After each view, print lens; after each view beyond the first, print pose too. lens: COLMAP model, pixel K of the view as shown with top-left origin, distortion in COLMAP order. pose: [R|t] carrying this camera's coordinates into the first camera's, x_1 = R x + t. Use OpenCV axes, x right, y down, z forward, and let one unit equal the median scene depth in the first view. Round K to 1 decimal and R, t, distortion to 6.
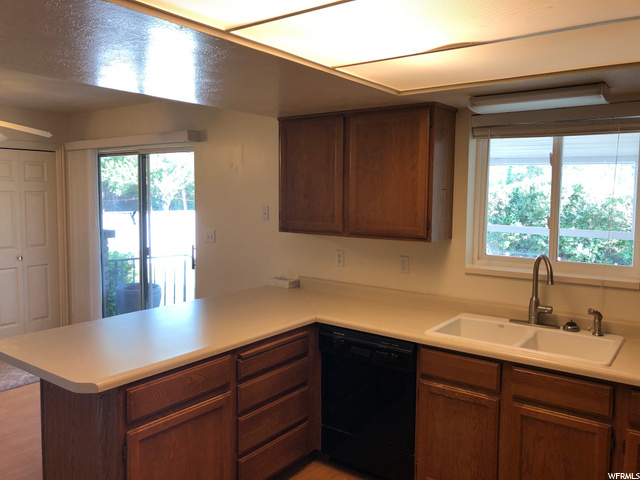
lens RADIAL K [[521.7, 0, 319.4], [0, 521.7, 234.8], [0, 0, 1]] dist [0.068652, -0.098820]
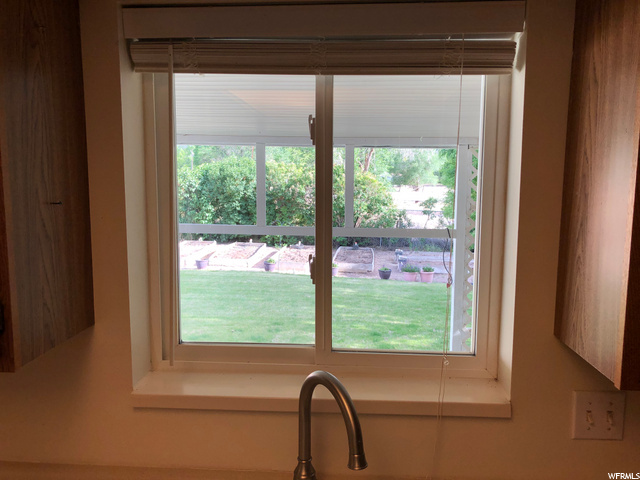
lens RADIAL K [[521.7, 0, 319.4], [0, 521.7, 234.8], [0, 0, 1]] dist [0.068652, -0.098820]
pose [[0.839729, -0.067578, 0.538784, 0.225215], [0.046439, 0.997528, 0.052739, -0.086935], [-0.541016, -0.019266, 0.840791, 0.698256]]
